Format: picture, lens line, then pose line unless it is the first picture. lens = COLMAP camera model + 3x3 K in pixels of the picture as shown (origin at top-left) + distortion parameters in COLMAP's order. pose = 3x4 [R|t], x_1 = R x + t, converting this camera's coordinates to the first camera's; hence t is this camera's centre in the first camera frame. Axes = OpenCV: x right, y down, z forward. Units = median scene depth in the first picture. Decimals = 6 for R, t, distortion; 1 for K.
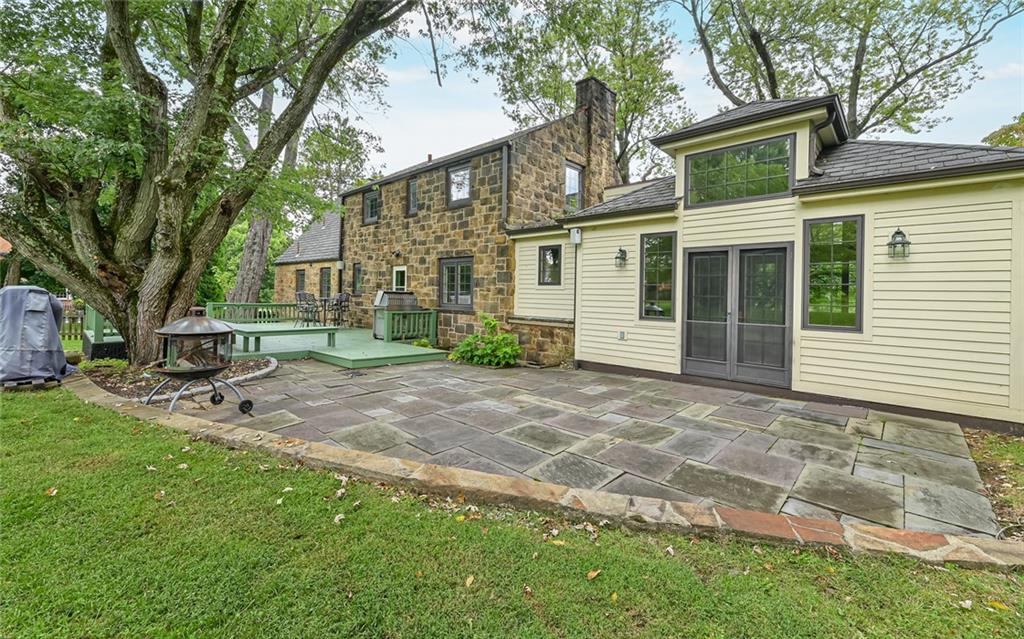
lens RADIAL K [[424.6, 0, 515.1], [0, 424.6, 293.5], [0, 0, 1]] dist [-0.000354, -0.000035]
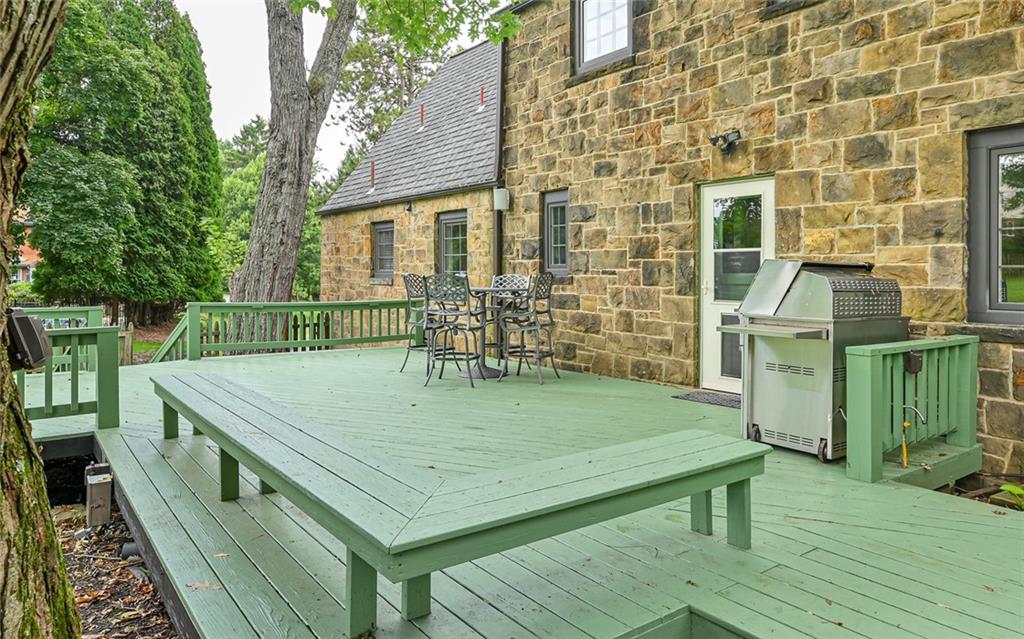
lens RADIAL K [[668.3, 0, 509.8], [0, 668.3, 274.7], [0, 0, 1]] dist [0.004556, 0.000785]
pose [[0.981139, -0.014564, -0.192756, -0.389485], [0.014941, 0.999888, 0.000504, -0.000211], [0.192727, -0.003375, 0.981247, 0.561100]]
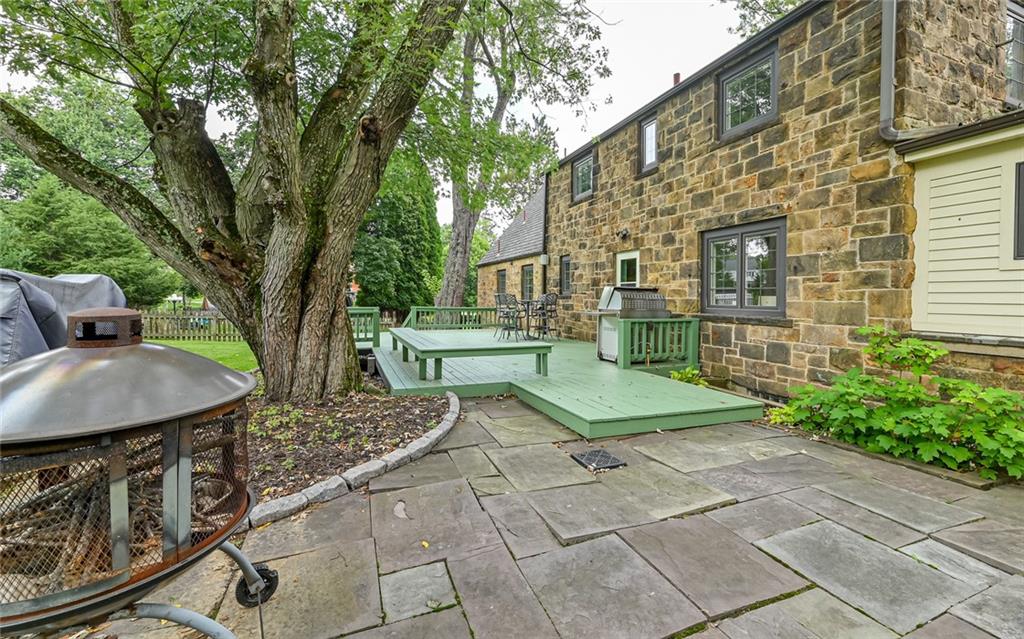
lens RADIAL K [[408.3, 0, 511.6], [0, 408.3, 302.7], [0, 0, 1]] dist [0.000220, 0.000040]
pose [[0.900194, -0.005994, -0.435449, -0.175034], [0.009905, 0.999928, 0.006712, 0.012318], [0.435377, -0.010355, 0.900189, 0.366738]]
